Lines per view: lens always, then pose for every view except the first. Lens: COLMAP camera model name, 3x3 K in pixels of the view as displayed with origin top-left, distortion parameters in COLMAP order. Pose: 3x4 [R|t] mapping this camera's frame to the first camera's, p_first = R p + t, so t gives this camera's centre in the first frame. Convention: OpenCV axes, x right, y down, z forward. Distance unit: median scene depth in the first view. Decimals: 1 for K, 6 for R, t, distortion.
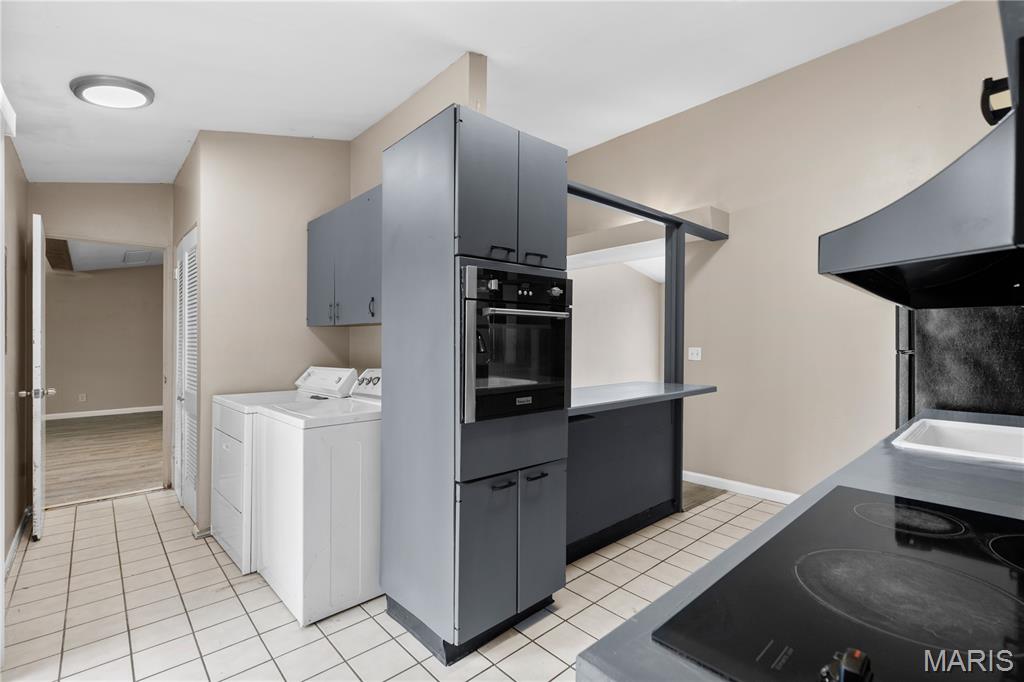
lens RADIAL K [[468.5, 0, 522.3], [0, 468.5, 342.9], [0, 0, 1]] dist [0.002128, -0.001654]
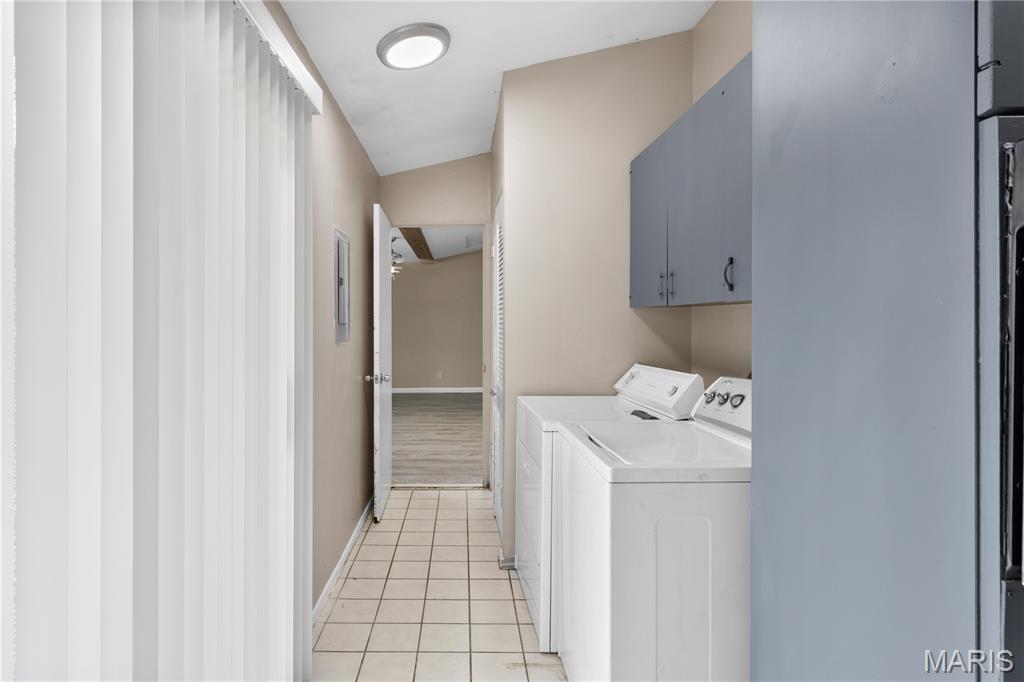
lens RADIAL K [[558.7, 0, 437.5], [0, 558.7, 320.8], [0, 0, 1]] dist [0.003392, -0.003100]
pose [[0.708651, -0.002372, -0.705555, -0.077687], [0.000114, 0.999995, -0.003247, -0.014514], [0.705559, 0.002221, 0.708647, 0.221273]]
